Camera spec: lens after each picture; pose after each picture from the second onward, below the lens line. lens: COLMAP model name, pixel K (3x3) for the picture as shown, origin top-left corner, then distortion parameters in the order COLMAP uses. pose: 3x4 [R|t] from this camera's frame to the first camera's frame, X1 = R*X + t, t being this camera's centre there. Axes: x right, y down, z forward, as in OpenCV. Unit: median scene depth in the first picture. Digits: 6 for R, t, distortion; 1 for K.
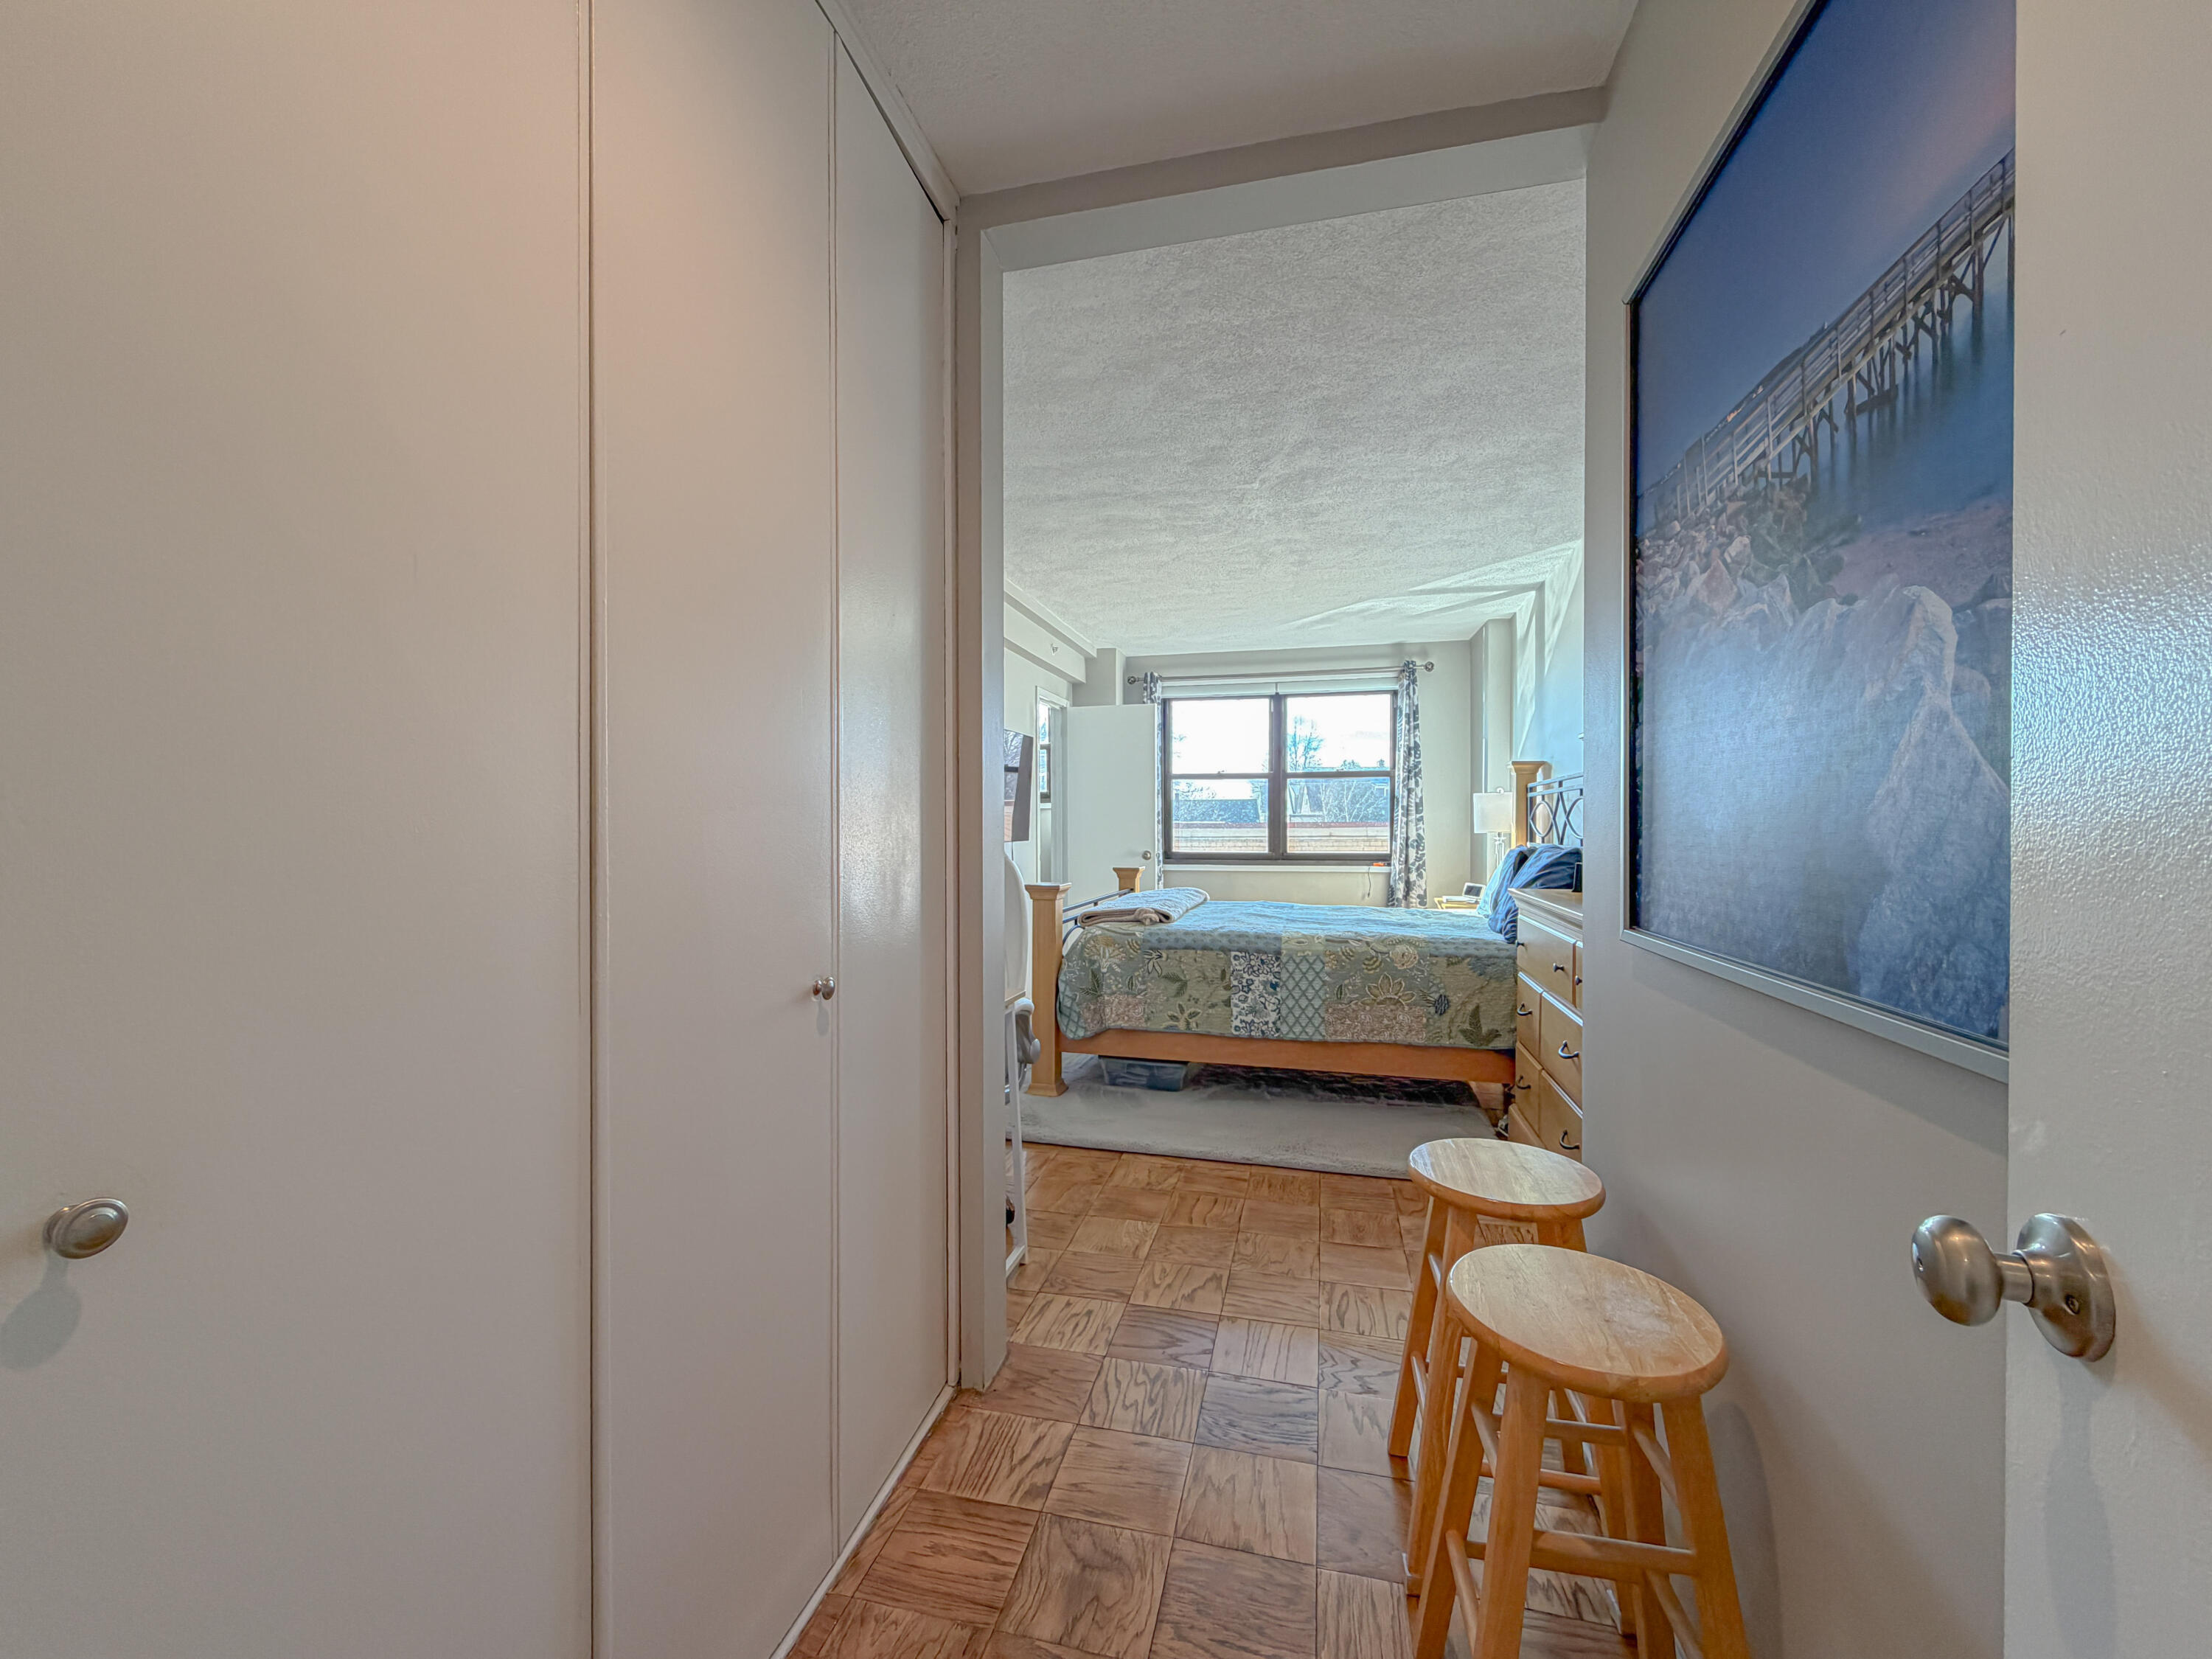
lens RADIAL K [[888.3, 0, 1108.0], [0, 888.3, 836.8], [0, 0, 1]] dist [0.000201, 0.000088]
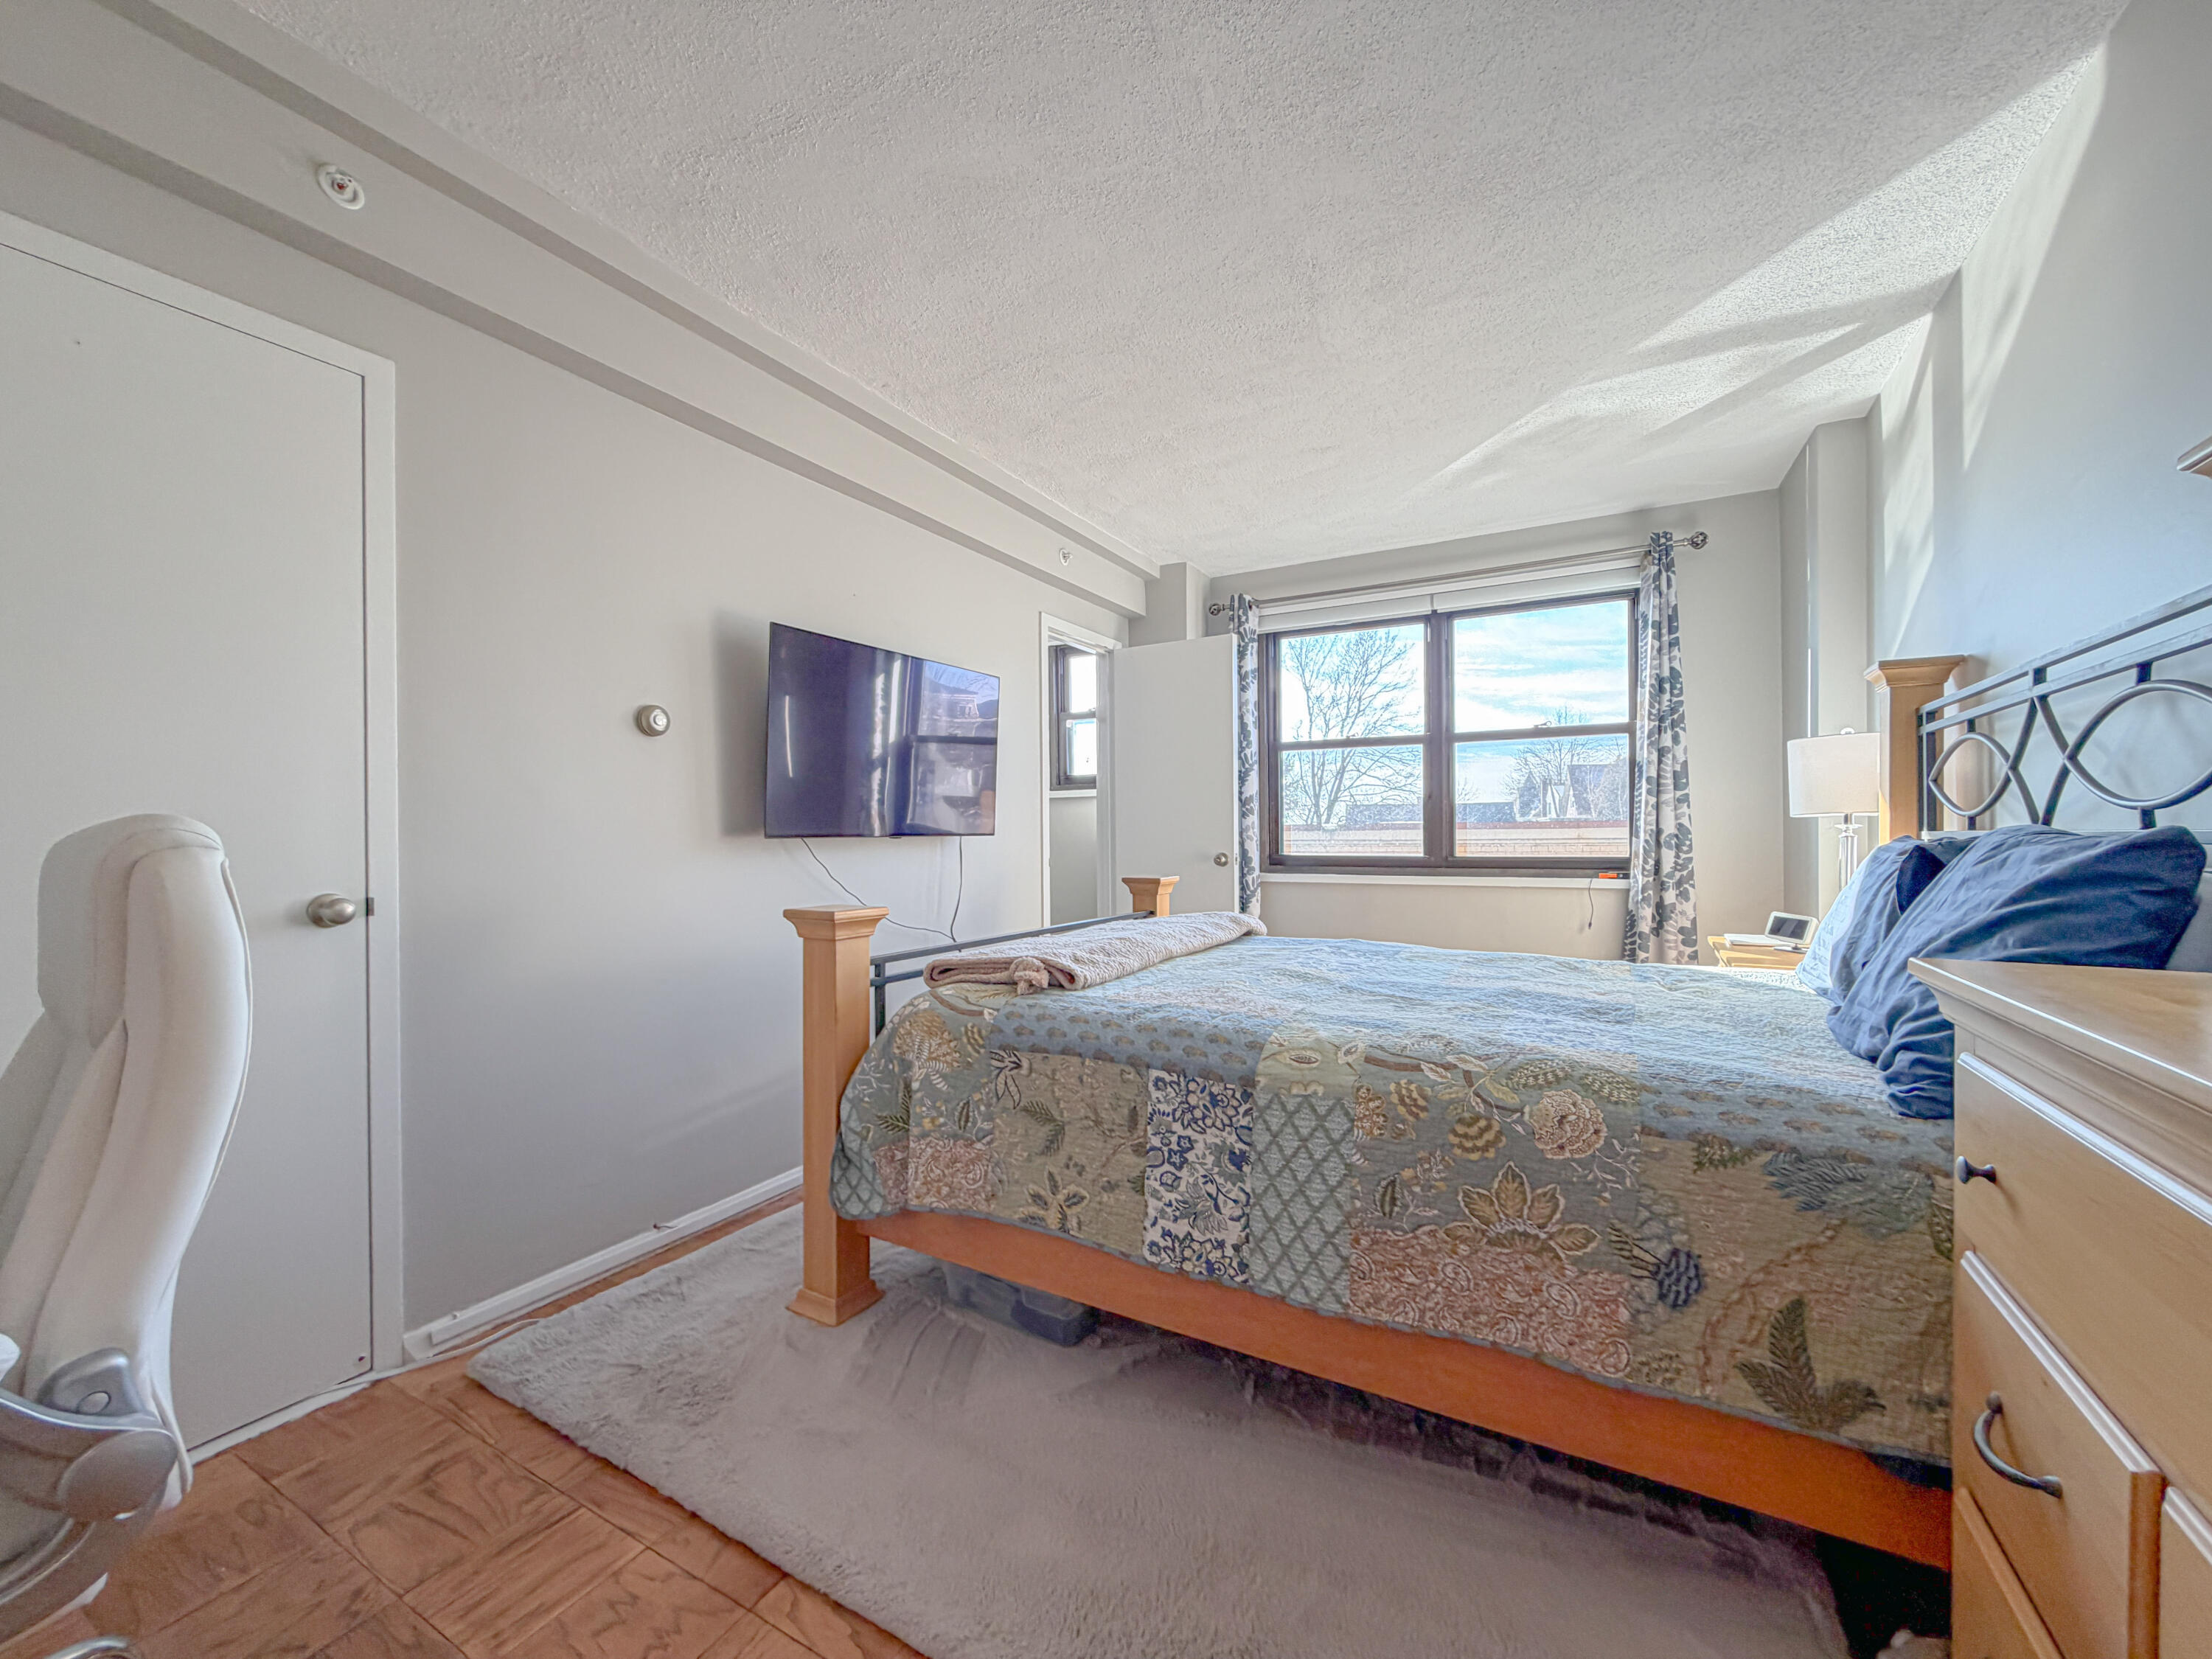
lens RADIAL K [[888.3, 0, 1102.9], [0, 888.3, 832.7], [0, 0, 1]] dist [0.000201, 0.000088]
pose [[0.963250, -0.004765, -0.268565, 0.227760], [0.001175, 0.999908, -0.013523, 0.015837], [0.268605, 0.012711, 0.963167, 0.541225]]
